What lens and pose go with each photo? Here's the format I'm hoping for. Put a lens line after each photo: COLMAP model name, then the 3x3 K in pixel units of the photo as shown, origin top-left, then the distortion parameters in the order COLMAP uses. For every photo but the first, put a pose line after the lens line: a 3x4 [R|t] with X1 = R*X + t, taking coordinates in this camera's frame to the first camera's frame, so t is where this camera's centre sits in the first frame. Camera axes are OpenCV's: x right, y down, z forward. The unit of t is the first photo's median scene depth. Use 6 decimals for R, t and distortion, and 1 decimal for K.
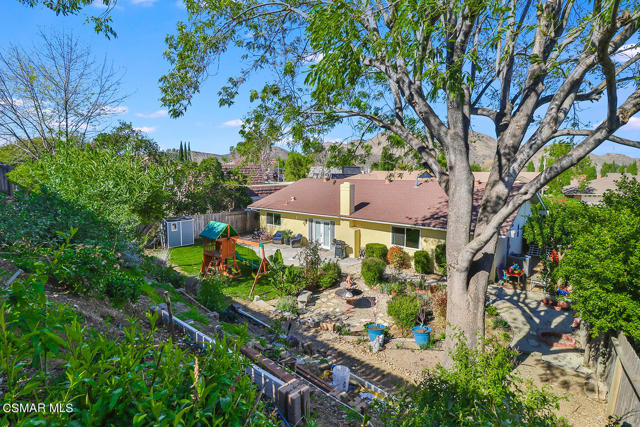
lens RADIAL K [[329.0, 0, 322.0], [0, 329.0, 219.3], [0, 0, 1]] dist [0.000681, -0.000129]
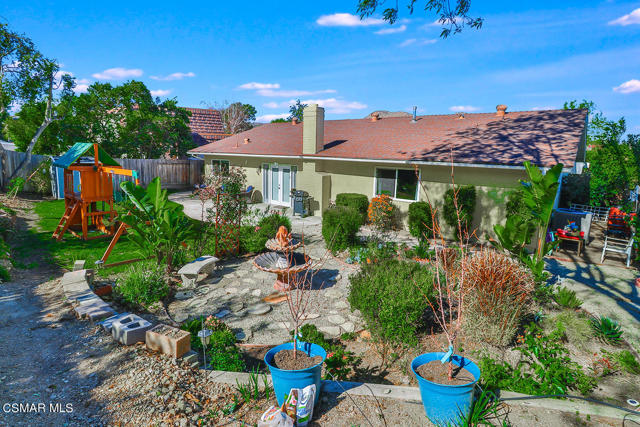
lens RADIAL K [[319.9, 0, 323.2], [0, 319.9, 208.5], [0, 0, 1]] dist [-0.004210, -0.000120]
pose [[0.999490, 0.020264, 0.024663, 0.094761], [-0.020758, 0.999585, 0.019949, 0.096957], [-0.024248, -0.020450, 0.999497, 0.367866]]
